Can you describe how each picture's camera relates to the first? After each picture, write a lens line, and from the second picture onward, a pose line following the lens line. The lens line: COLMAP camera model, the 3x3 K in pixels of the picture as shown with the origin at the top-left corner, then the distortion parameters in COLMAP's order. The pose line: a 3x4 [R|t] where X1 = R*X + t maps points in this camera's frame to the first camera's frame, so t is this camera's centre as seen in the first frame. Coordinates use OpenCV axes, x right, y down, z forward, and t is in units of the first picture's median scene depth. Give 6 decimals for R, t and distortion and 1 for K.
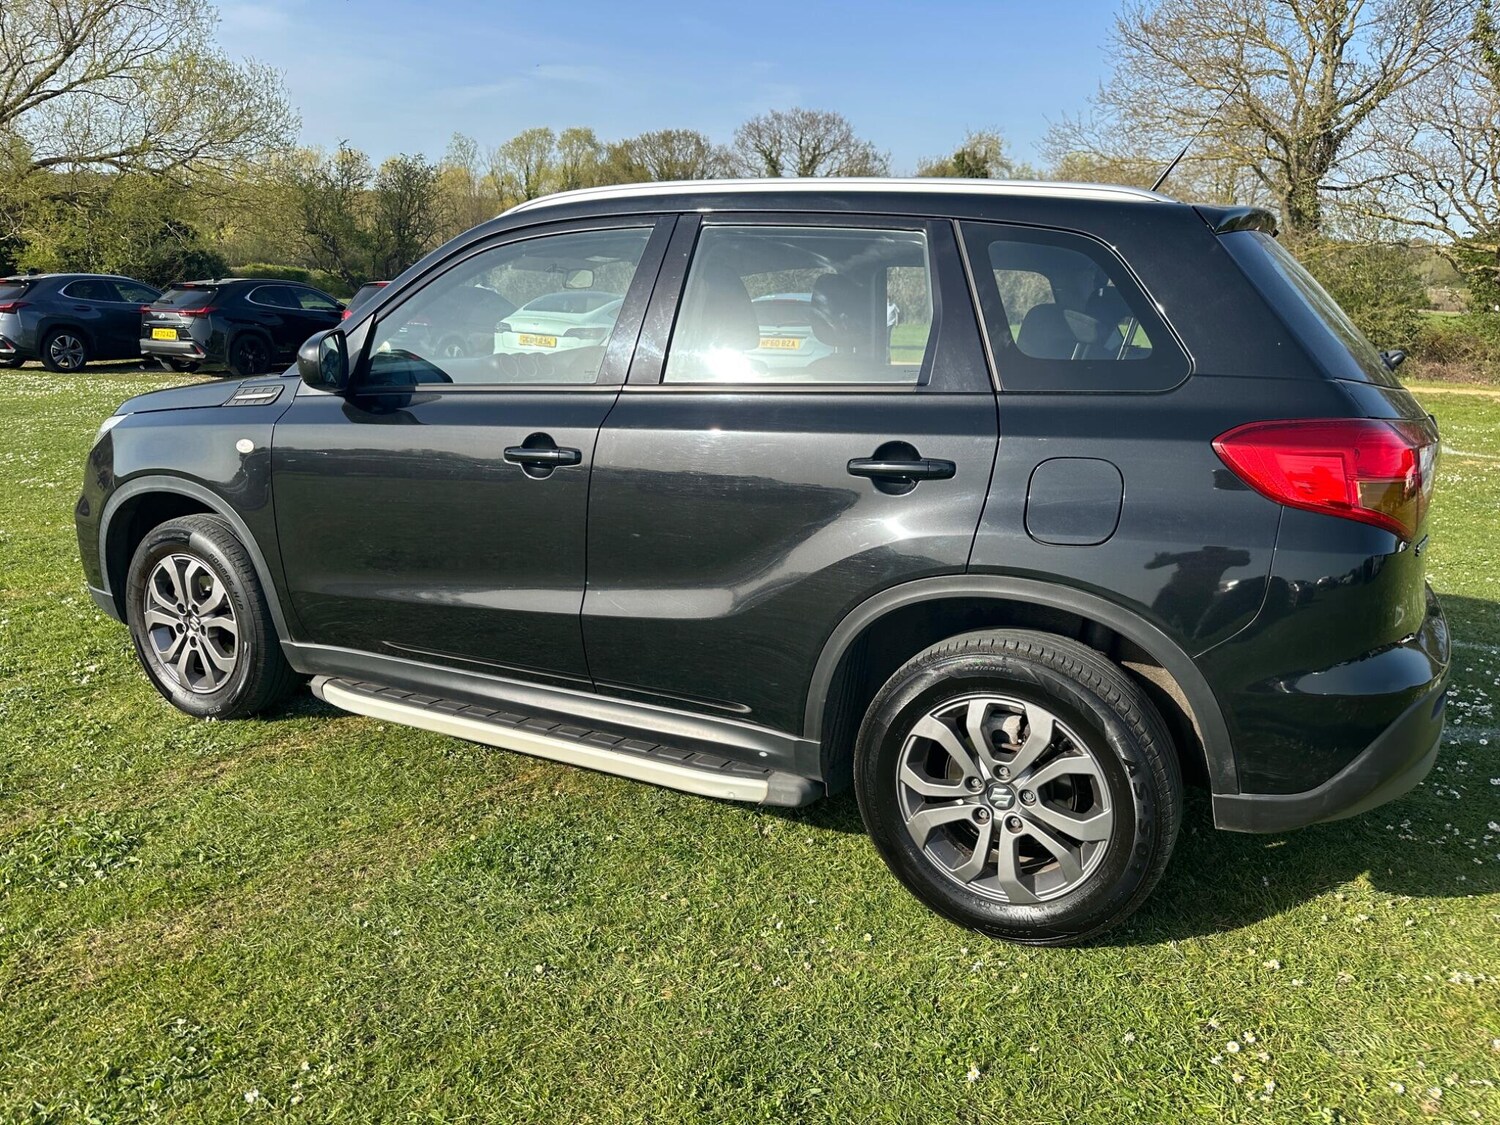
lens RADIAL K [[1085.2, 0, 750.0], [0, 1085.2, 562.5], [0, 0, 1]] dist [0.020734, -0.026981]
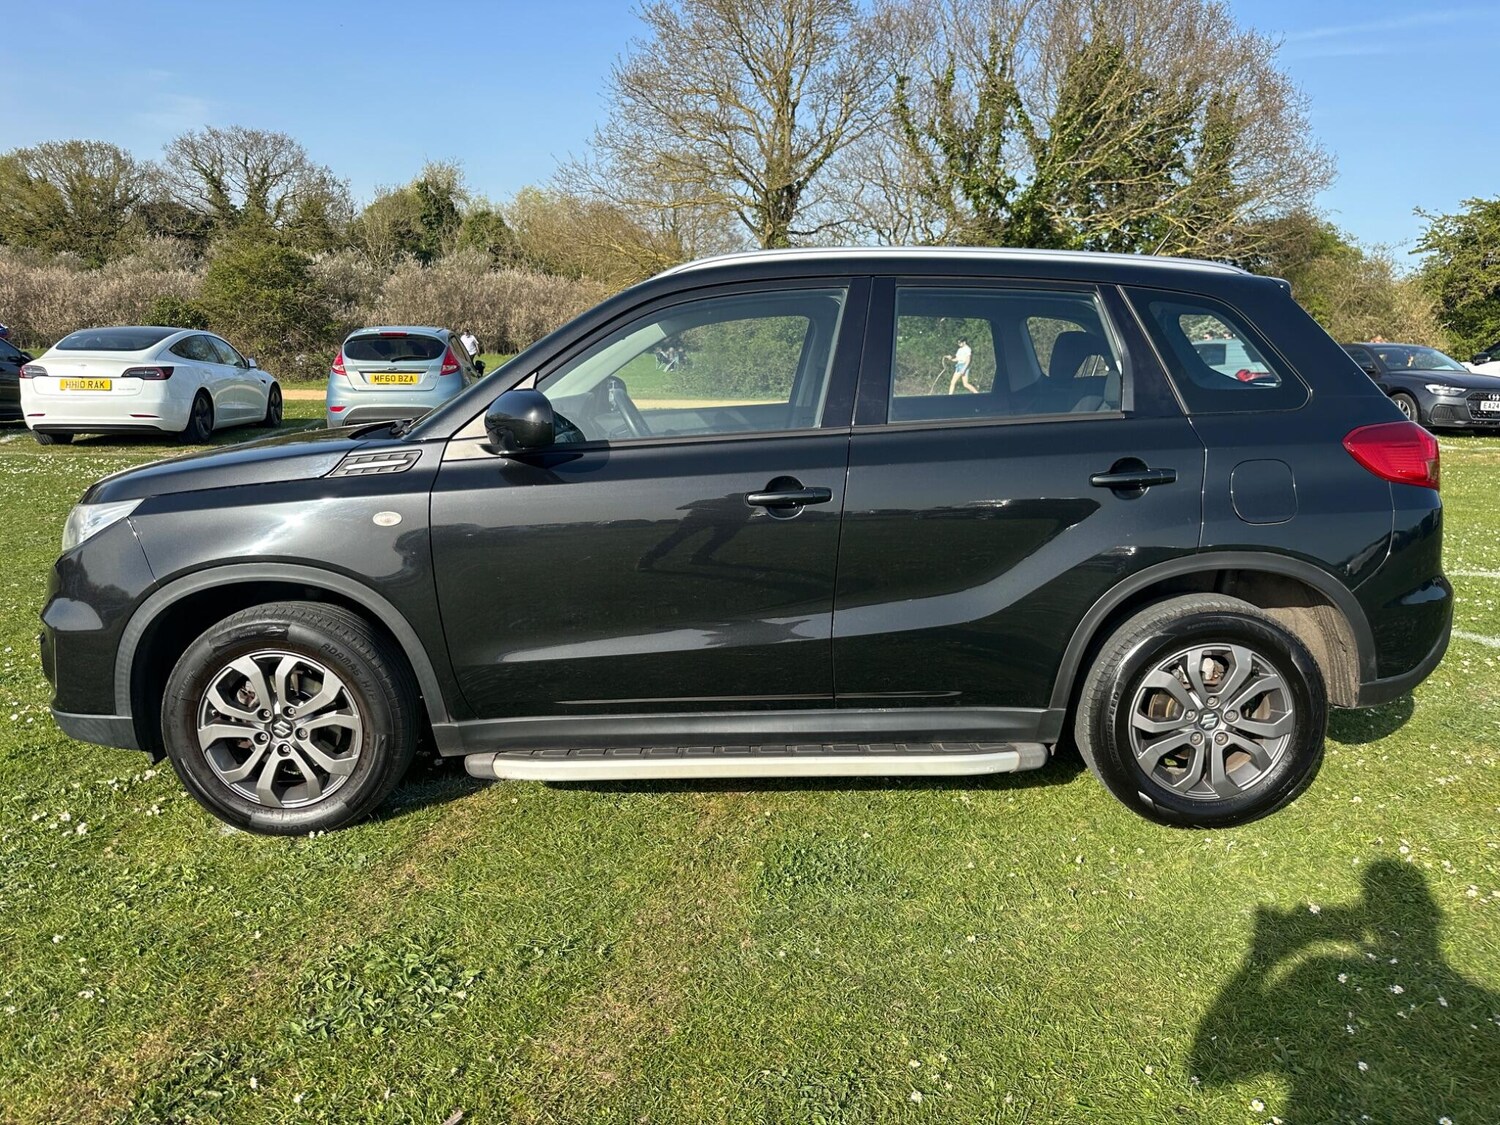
lens RADIAL K [[1081.7, 0, 750.0], [0, 1081.7, 562.5], [0, 0, 1]] dist [0.037452, -0.043987]
pose [[0.882153, -0.114121, 0.456927, -0.082980], [0.125273, 0.992105, 0.005931, -0.005127], [-0.453997, 0.052009, 0.889484, 0.006885]]
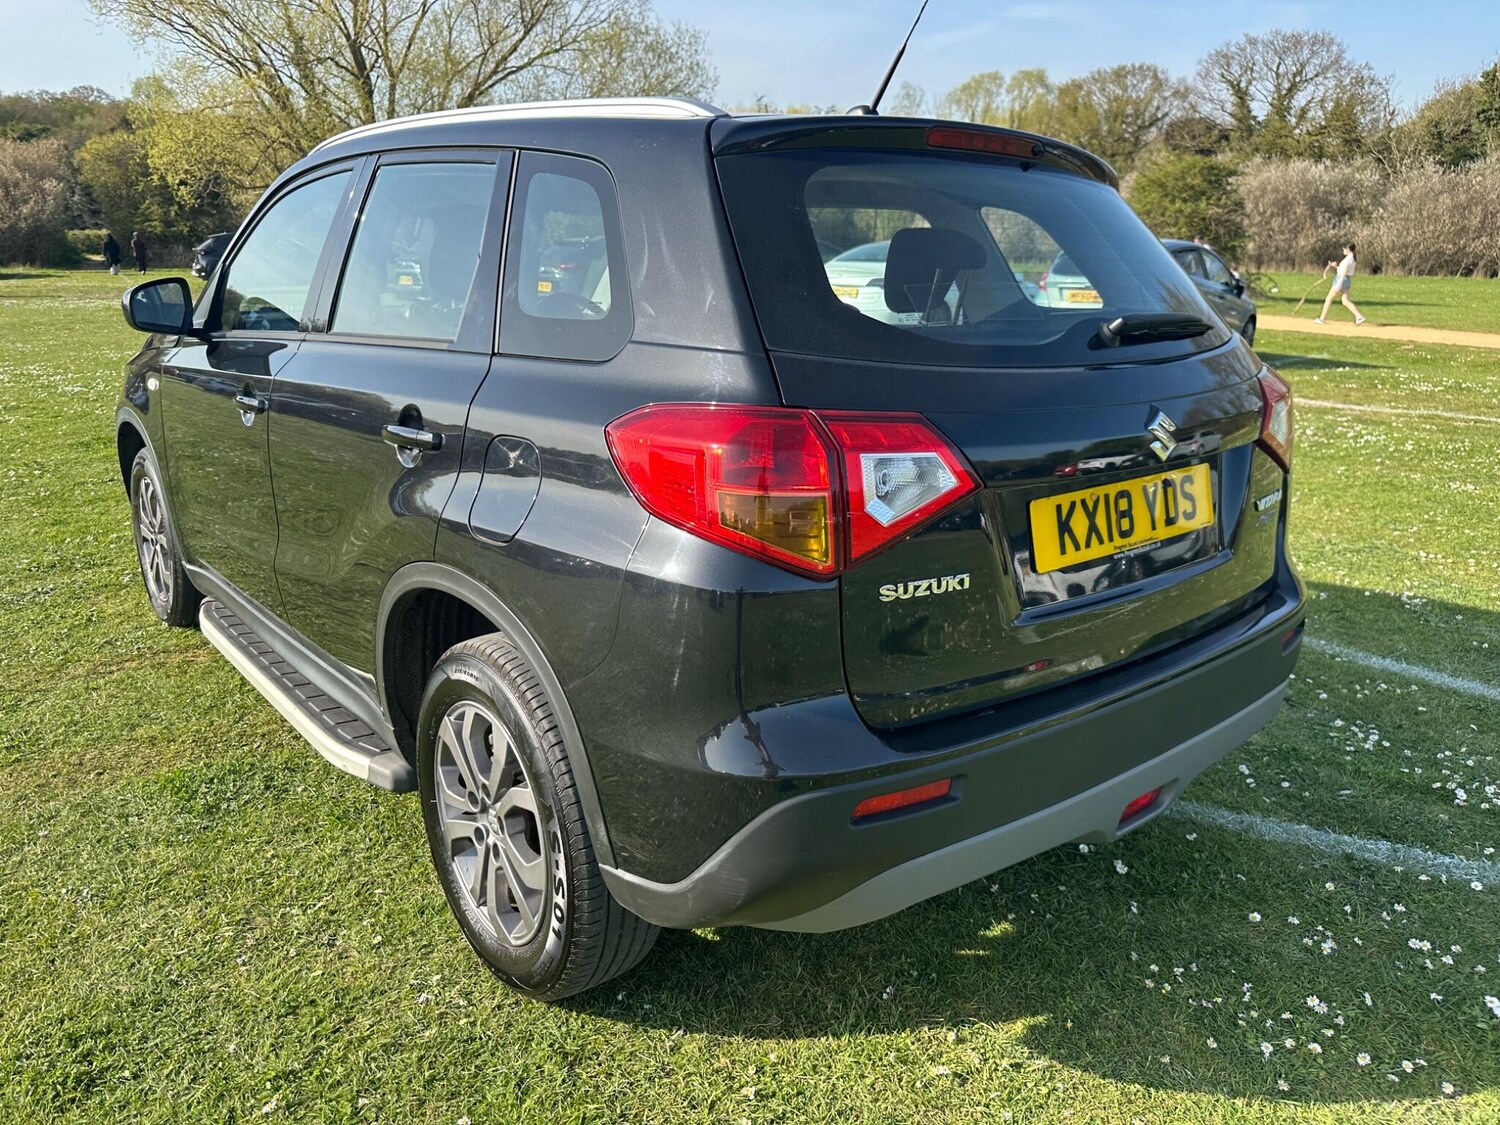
lens RADIAL K [[1085.2, 0, 750.0], [0, 1085.2, 562.5], [0, 0, 1]] dist [0.020734, -0.026981]
pose [[0.914277, 0.110813, -0.389639, 0.097346], [-0.094267, 0.993652, 0.061397, -0.008332], [0.393969, -0.019404, 0.918919, 0.035572]]
